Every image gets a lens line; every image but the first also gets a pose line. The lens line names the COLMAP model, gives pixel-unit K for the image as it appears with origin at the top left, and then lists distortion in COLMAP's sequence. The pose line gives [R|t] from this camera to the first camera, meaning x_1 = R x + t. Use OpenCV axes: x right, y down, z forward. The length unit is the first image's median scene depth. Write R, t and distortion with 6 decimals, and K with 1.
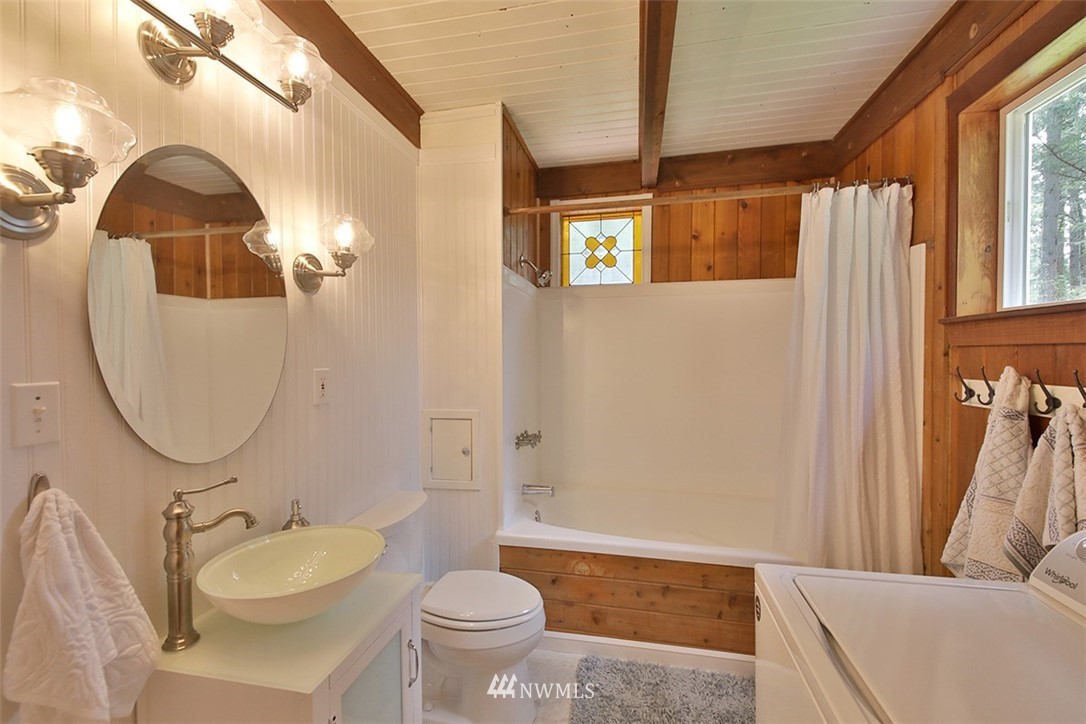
lens RADIAL K [[443.1, 0, 543.0], [0, 443.1, 362.0], [0, 0, 1]] dist [0.002026, -0.012555]
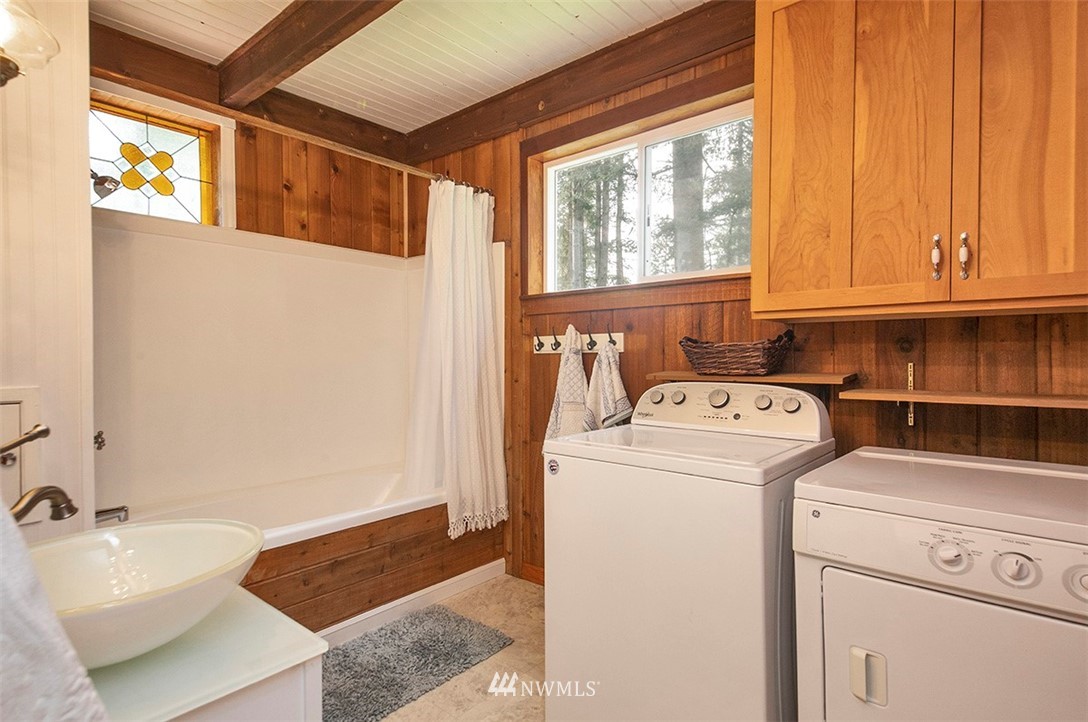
lens RADIAL K [[533.1, 0, 543.3], [0, 533.1, 367.2], [0, 0, 1]] dist [0.001029, 0.000018]
pose [[0.472974, -0.015414, 0.880941, -0.540288], [0.012581, 0.999863, 0.010740, 0.104624], [-0.880986, 0.006003, 0.473103, 0.094916]]
